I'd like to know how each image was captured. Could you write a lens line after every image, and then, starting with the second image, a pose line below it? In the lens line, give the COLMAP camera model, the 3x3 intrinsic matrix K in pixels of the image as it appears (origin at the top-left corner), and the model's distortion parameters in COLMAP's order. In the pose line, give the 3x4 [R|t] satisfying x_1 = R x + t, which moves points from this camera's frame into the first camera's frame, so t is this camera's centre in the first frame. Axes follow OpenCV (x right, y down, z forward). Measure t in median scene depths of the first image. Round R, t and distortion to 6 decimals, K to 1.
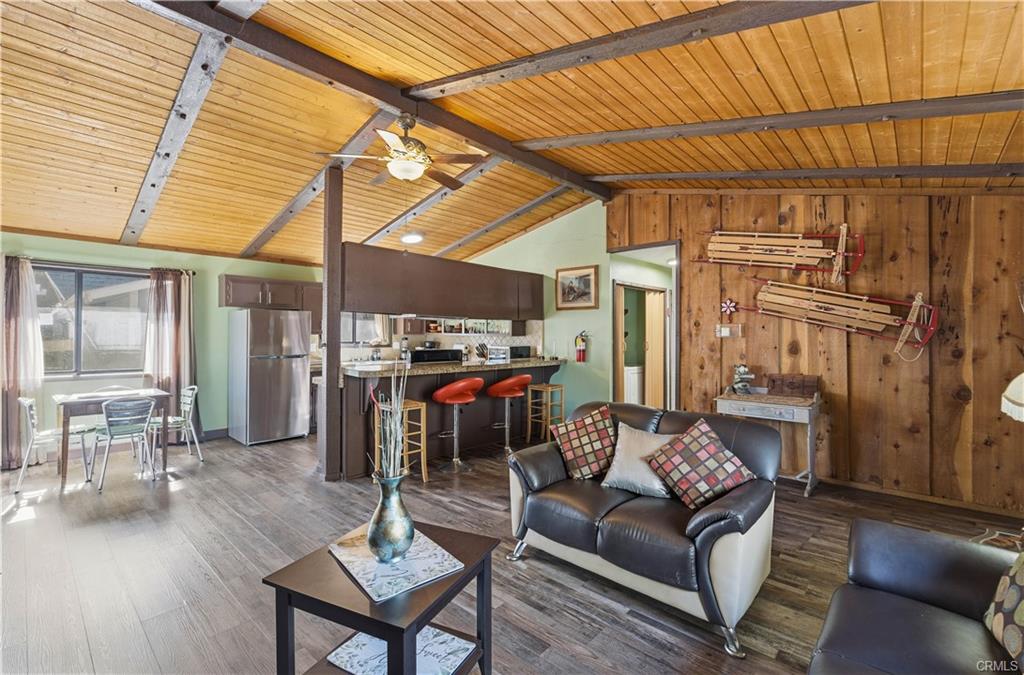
lens RADIAL K [[449.9, 0, 516.2], [0, 449.9, 331.4], [0, 0, 1]] dist [-0.015608, 0.003393]
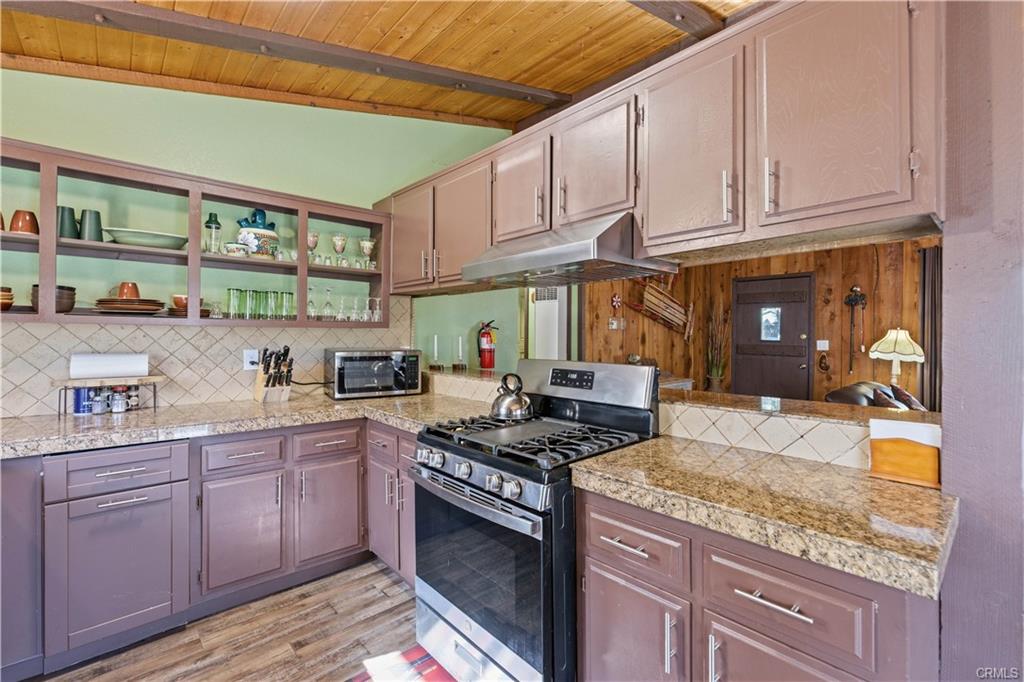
lens RADIAL K [[449.9, 0, 515.5], [0, 449.9, 332.8], [0, 0, 1]] dist [-0.015608, 0.003393]
pose [[0.098974, -0.003047, 0.995085, -0.565428], [-0.008442, 0.999957, 0.003902, 0.016306], [-0.995054, -0.008787, 0.098944, 1.030501]]
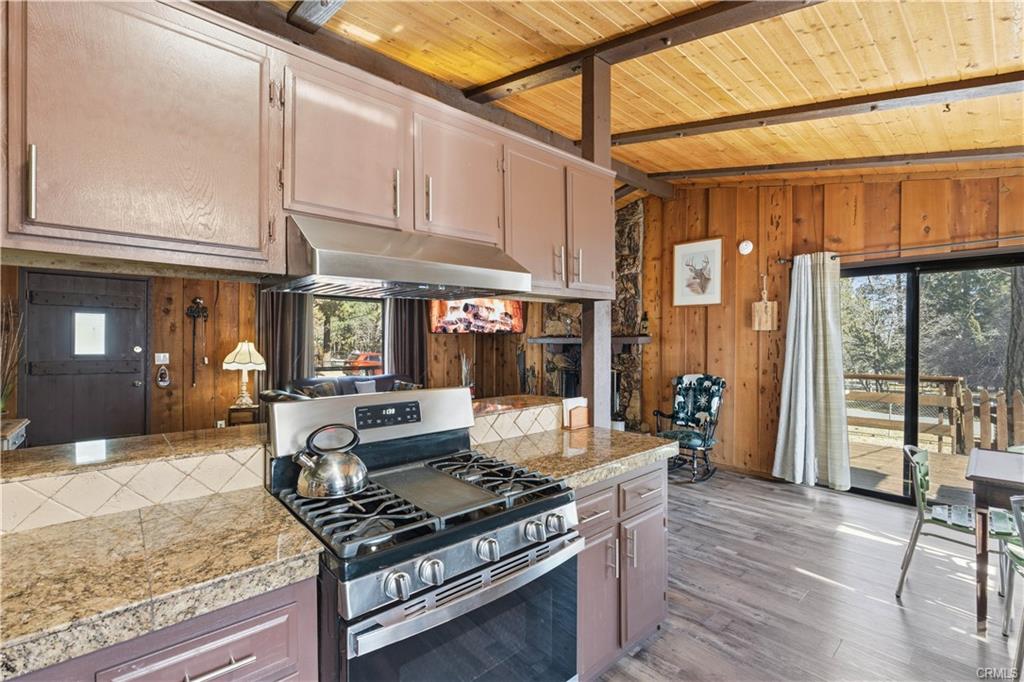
lens RADIAL K [[449.9, 0, 526.1], [0, 449.9, 342.8], [0, 0, 1]] dist [-0.015608, 0.003393]
pose [[-0.996691, -0.008072, 0.080887, -0.303023], [-0.008486, 0.999953, -0.004785, 0.007199], [-0.080844, -0.005456, -0.996712, 1.319654]]
